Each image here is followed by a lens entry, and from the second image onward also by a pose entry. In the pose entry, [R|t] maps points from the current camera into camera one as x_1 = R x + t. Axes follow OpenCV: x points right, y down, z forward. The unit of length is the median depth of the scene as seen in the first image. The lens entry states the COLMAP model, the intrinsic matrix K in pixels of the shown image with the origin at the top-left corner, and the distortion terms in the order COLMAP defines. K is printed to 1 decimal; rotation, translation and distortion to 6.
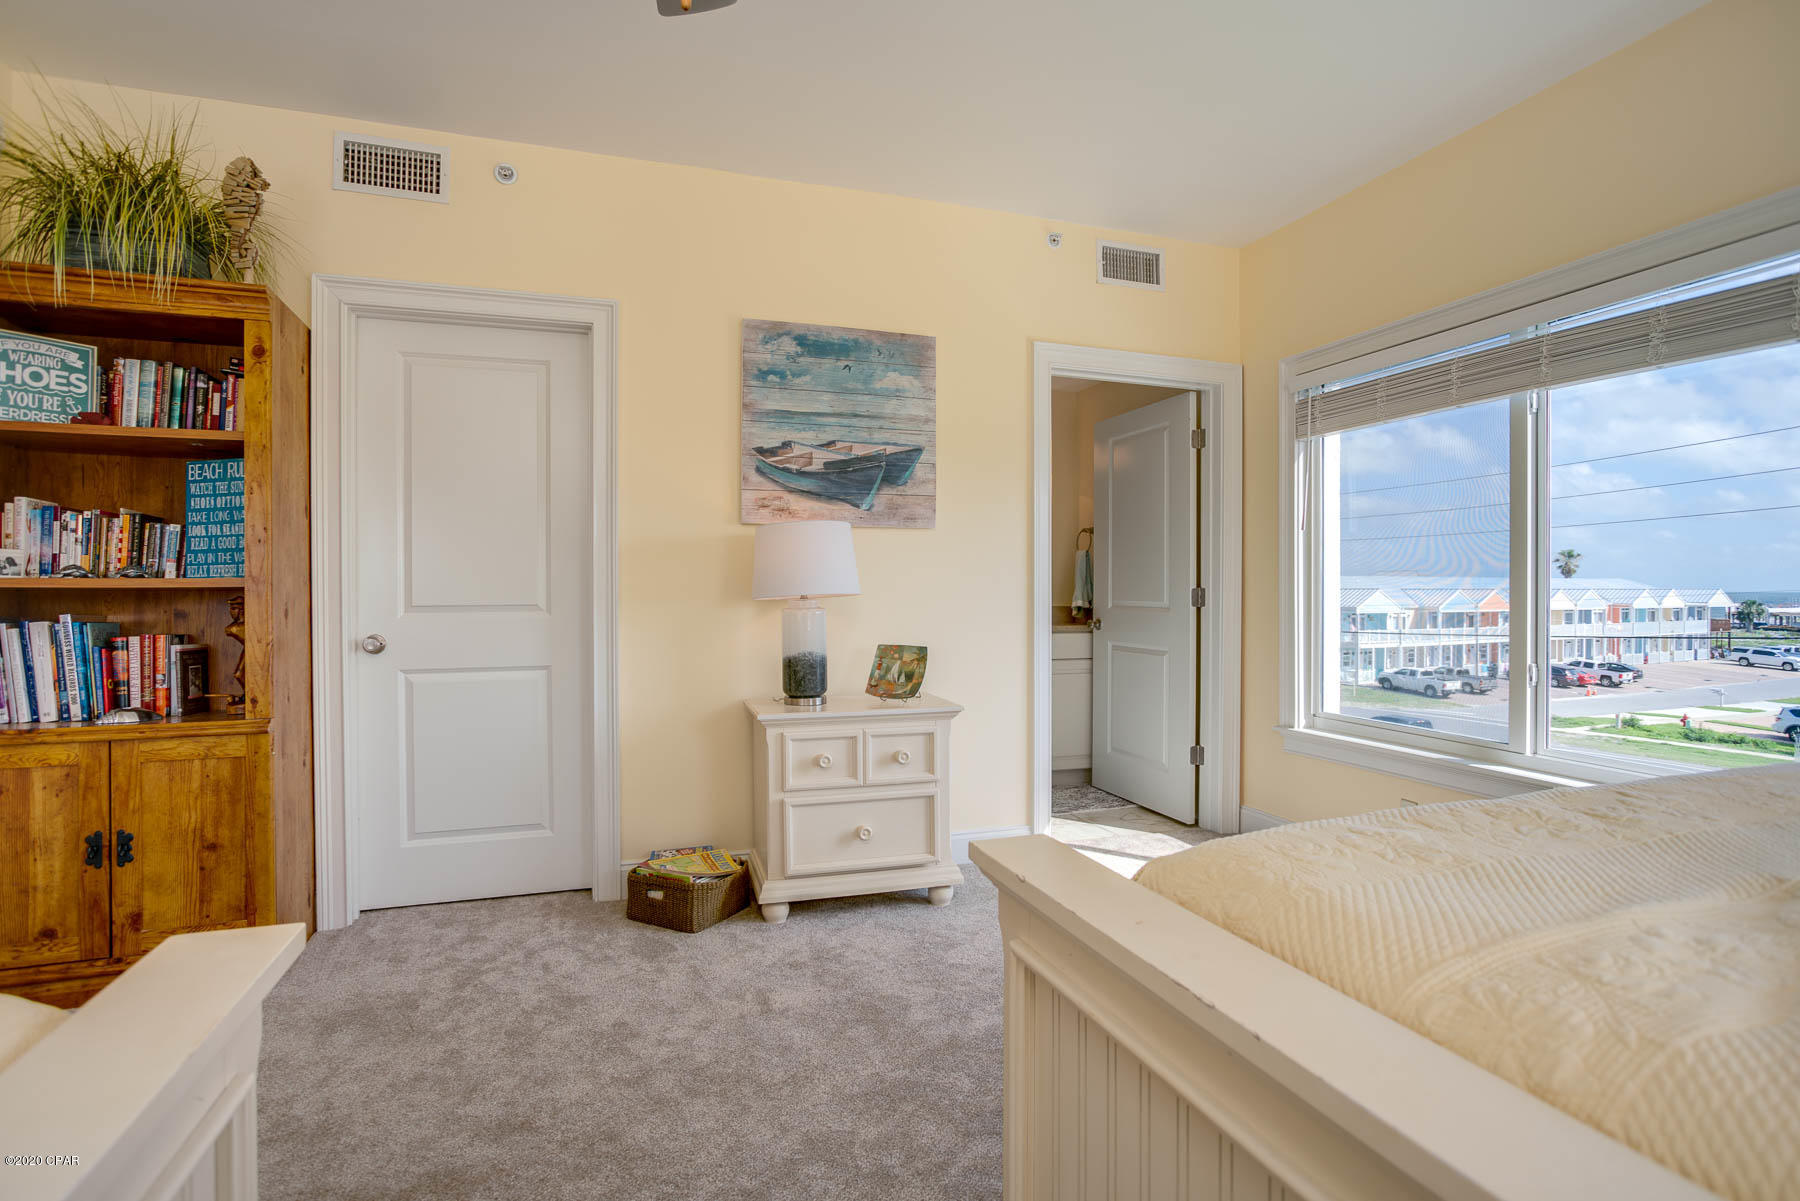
lens RADIAL K [[784.2, 0, 898.2], [0, 784.2, 591.0], [0, 0, 1]] dist [-0.070958, 0.017145]
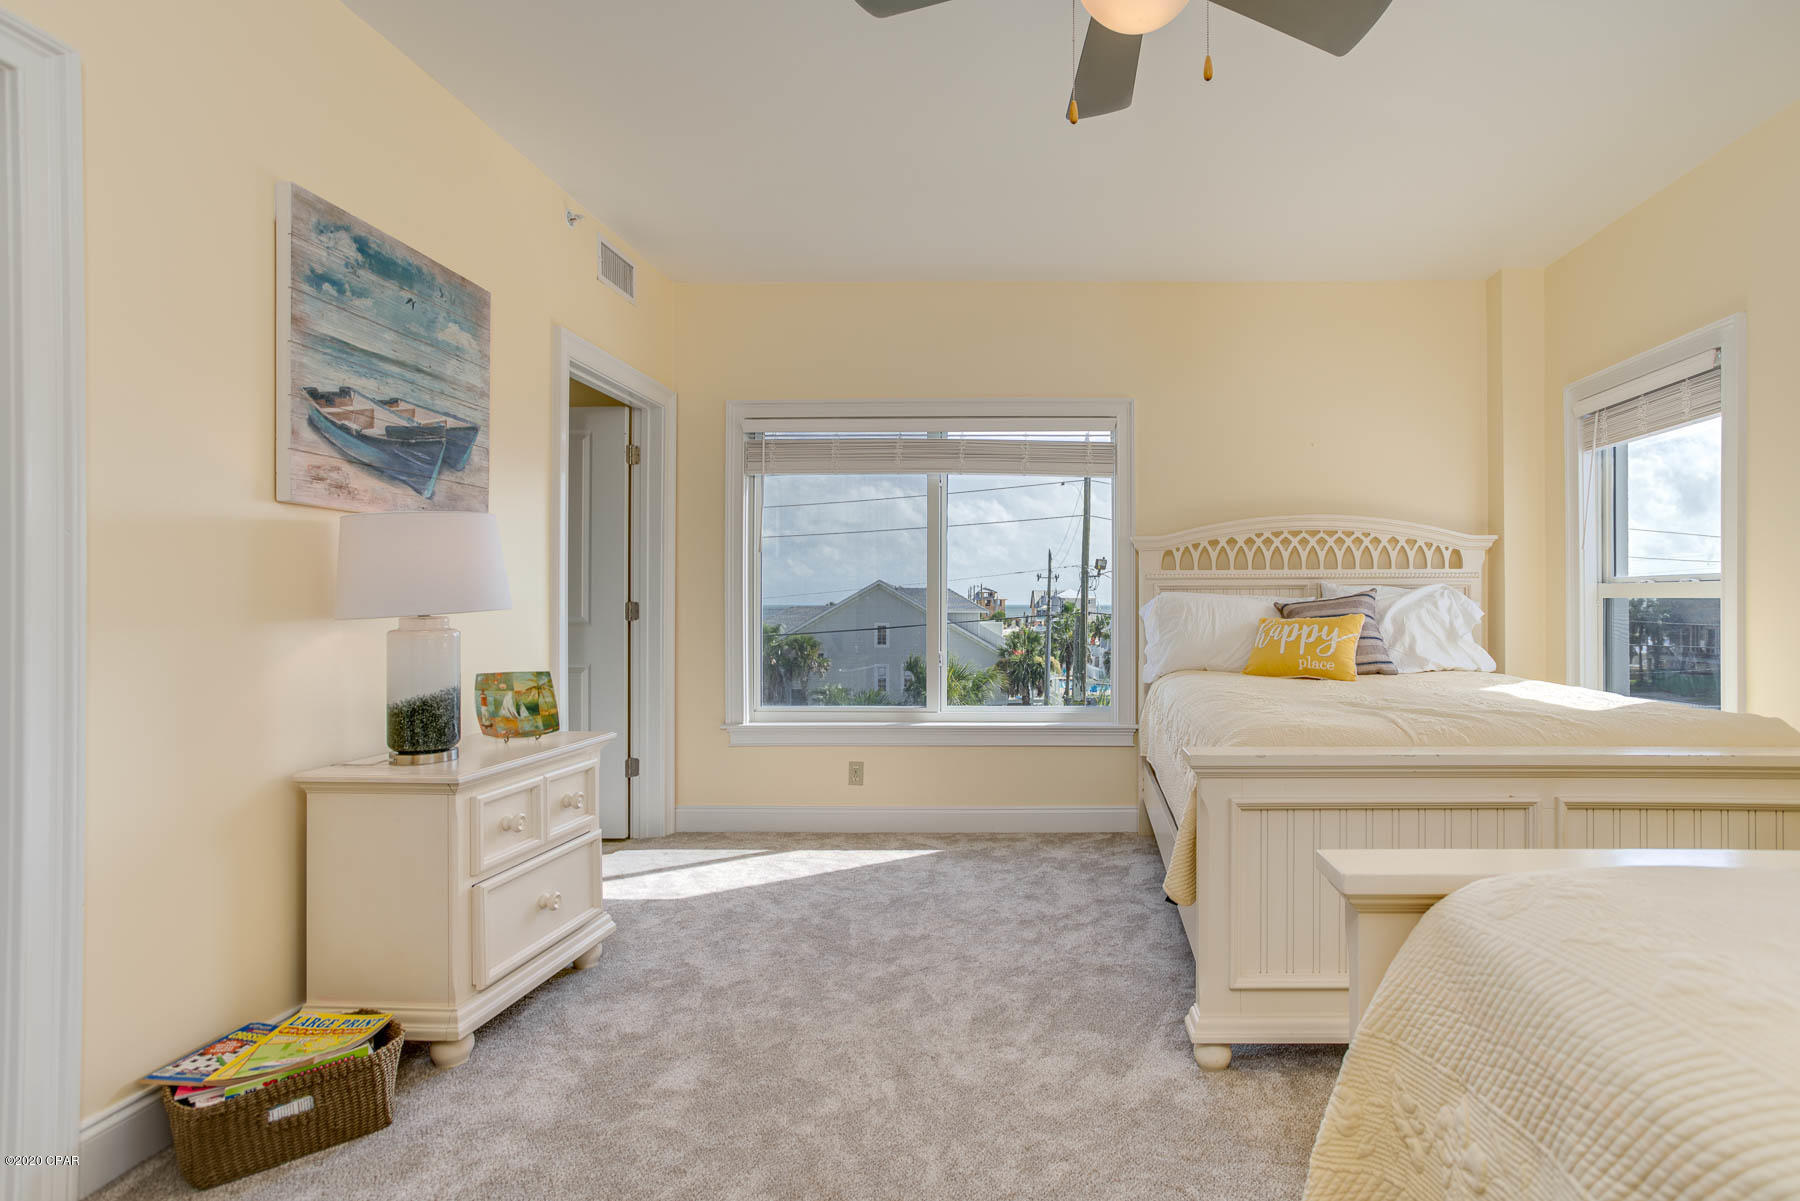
lens RADIAL K [[889.3, 0, 900.0], [0, 889.3, 600.5], [0, 0, 1]] dist [-0.059216, 0.027772]
pose [[0.423788, 0.001105, 0.905761, -0.622002], [0.005512, 0.999978, -0.003799, 0.000328], [-0.905744, 0.006602, 0.423773, 0.238562]]
